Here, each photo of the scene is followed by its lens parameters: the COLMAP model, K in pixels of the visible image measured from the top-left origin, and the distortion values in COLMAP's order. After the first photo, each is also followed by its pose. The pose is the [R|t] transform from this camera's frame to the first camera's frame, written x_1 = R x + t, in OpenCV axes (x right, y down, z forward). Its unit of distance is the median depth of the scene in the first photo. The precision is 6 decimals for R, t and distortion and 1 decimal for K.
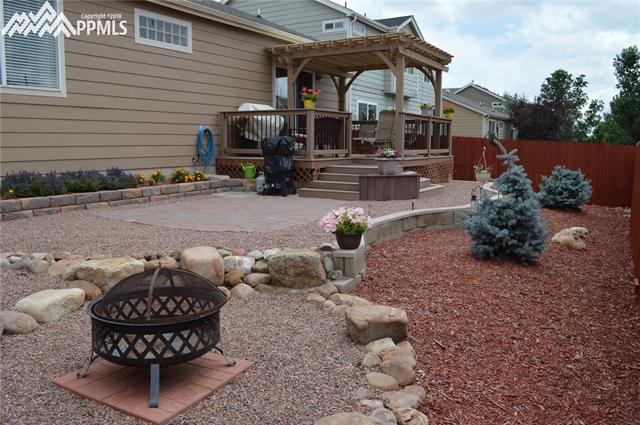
lens RADIAL K [[514.7, 0, 319.9], [0, 514.7, 213.2], [0, 0, 1]] dist [-0.056511, -0.022375]
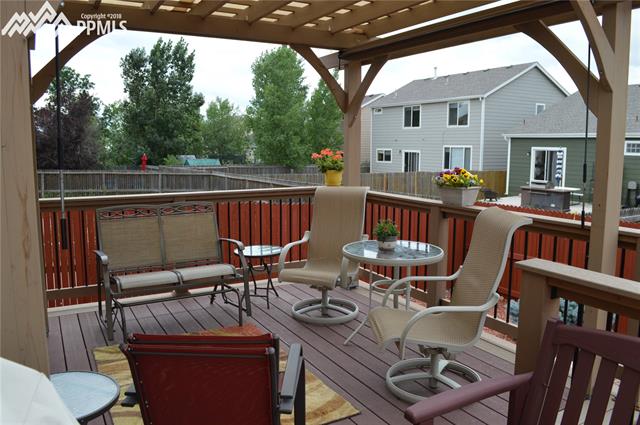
lens RADIAL K [[514.7, 0, 321.3], [0, 514.7, 213.6], [0, 0, 1]] dist [-0.056511, -0.022375]
pose [[0.509412, -0.121233, 0.851940, -0.026958], [0.117335, 0.990565, 0.070800, -0.060484], [-0.852486, 0.063896, 0.518830, 0.250776]]
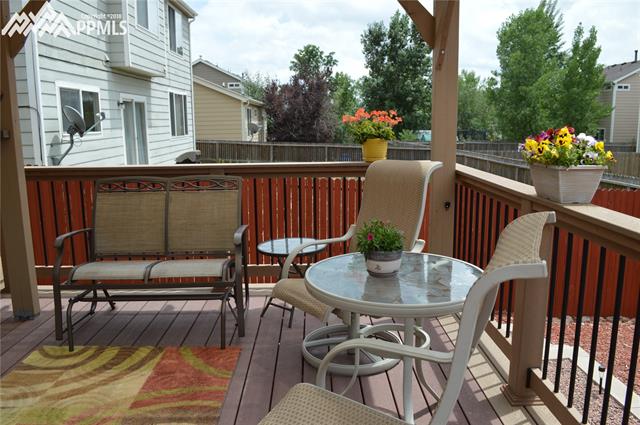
lens RADIAL K [[514.7, 0, 319.4], [0, 514.7, 210.5], [0, 0, 1]] dist [-0.056511, -0.022375]
pose [[0.852188, -0.105102, 0.512570, 0.015945], [0.086506, 0.994438, 0.060086, -0.056850], [-0.516035, -0.006864, 0.856540, 0.249027]]
